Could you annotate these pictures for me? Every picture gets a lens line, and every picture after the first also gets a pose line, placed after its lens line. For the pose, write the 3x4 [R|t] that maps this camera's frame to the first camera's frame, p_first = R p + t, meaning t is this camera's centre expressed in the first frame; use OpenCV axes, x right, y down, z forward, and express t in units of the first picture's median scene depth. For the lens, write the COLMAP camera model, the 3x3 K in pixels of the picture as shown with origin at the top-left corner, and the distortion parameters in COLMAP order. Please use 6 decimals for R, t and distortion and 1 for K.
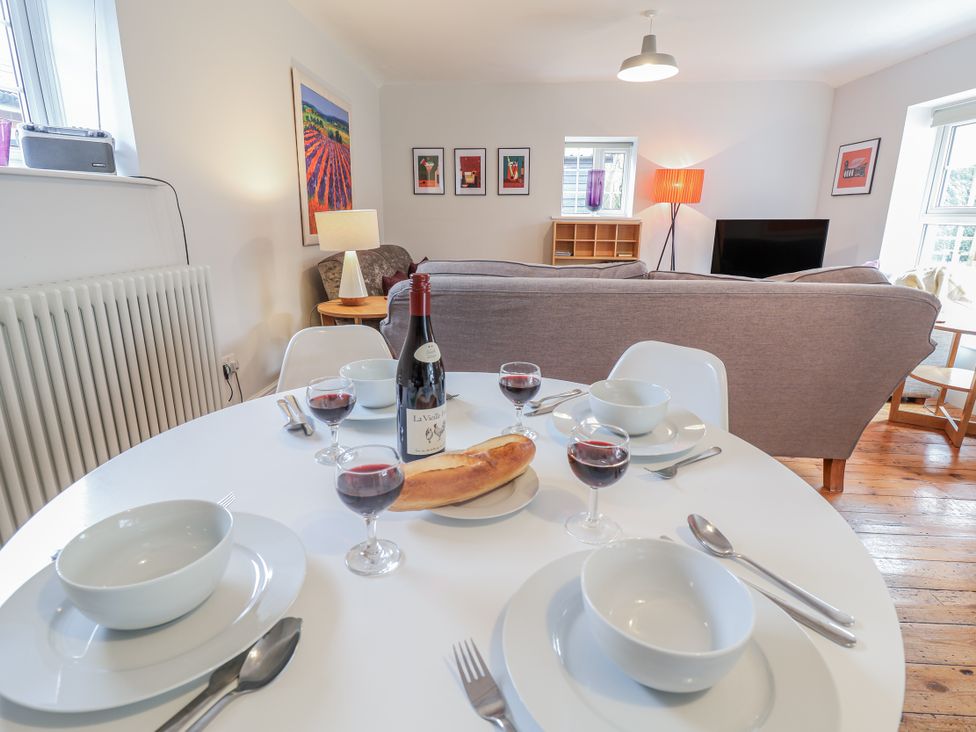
lens RADIAL K [[517.1, 0, 491.9], [0, 517.1, 367.6], [0, 0, 1]] dist [-0.000634, -0.001026]
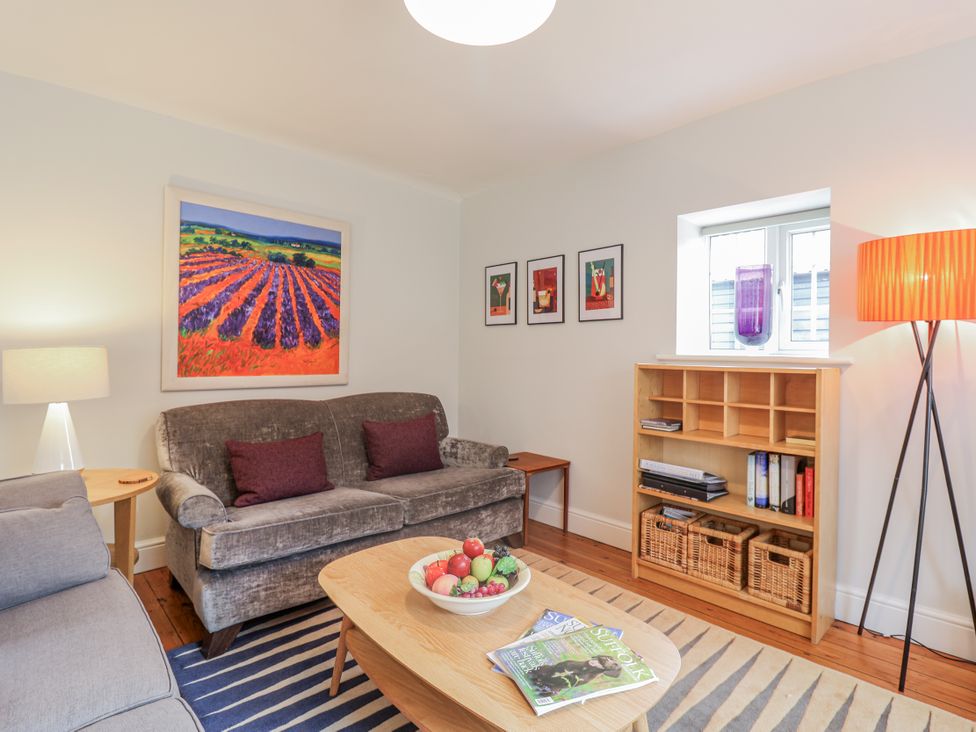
lens RADIAL K [[517.1, 0, 490.7], [0, 517.1, 356.5], [0, 0, 1]] dist [-0.000634, -0.001026]
pose [[0.733518, 0.002774, -0.679664, 0.362554], [-0.191531, 0.960309, -0.202787, -0.150330], [0.652125, 0.278924, 0.704936, 0.513907]]
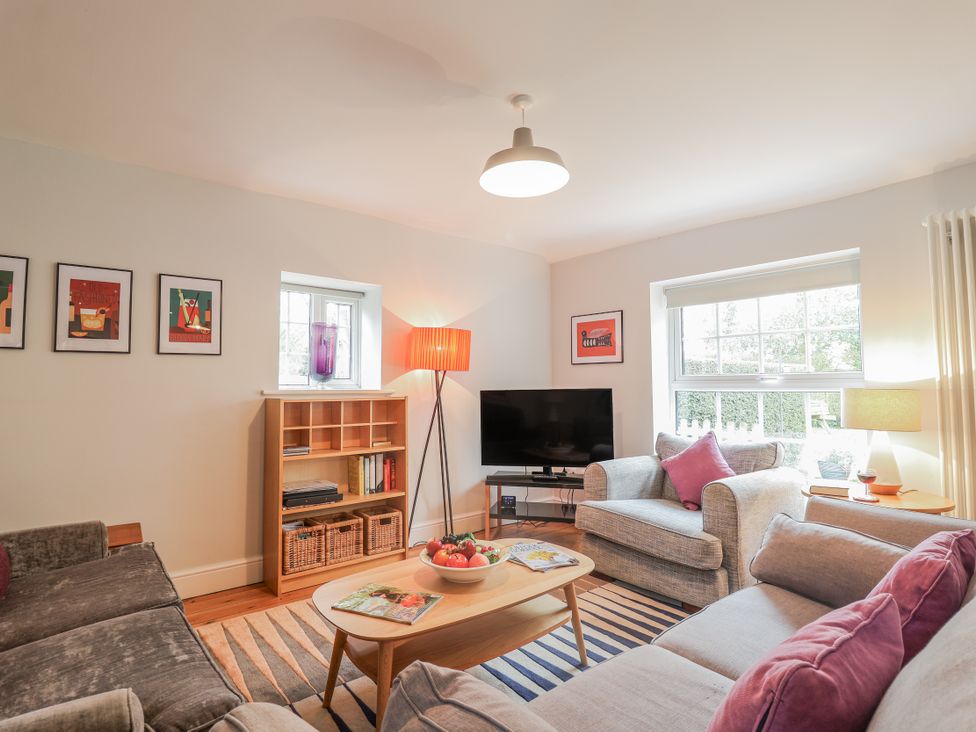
lens RADIAL K [[517.1, 0, 483.6], [0, 517.1, 360.3], [0, 0, 1]] dist [-0.000634, -0.001026]
pose [[0.727147, 0.021718, 0.686138, -0.111830], [0.204204, 0.947412, -0.246396, -0.129063], [-0.655407, 0.319278, 0.684473, 0.421832]]
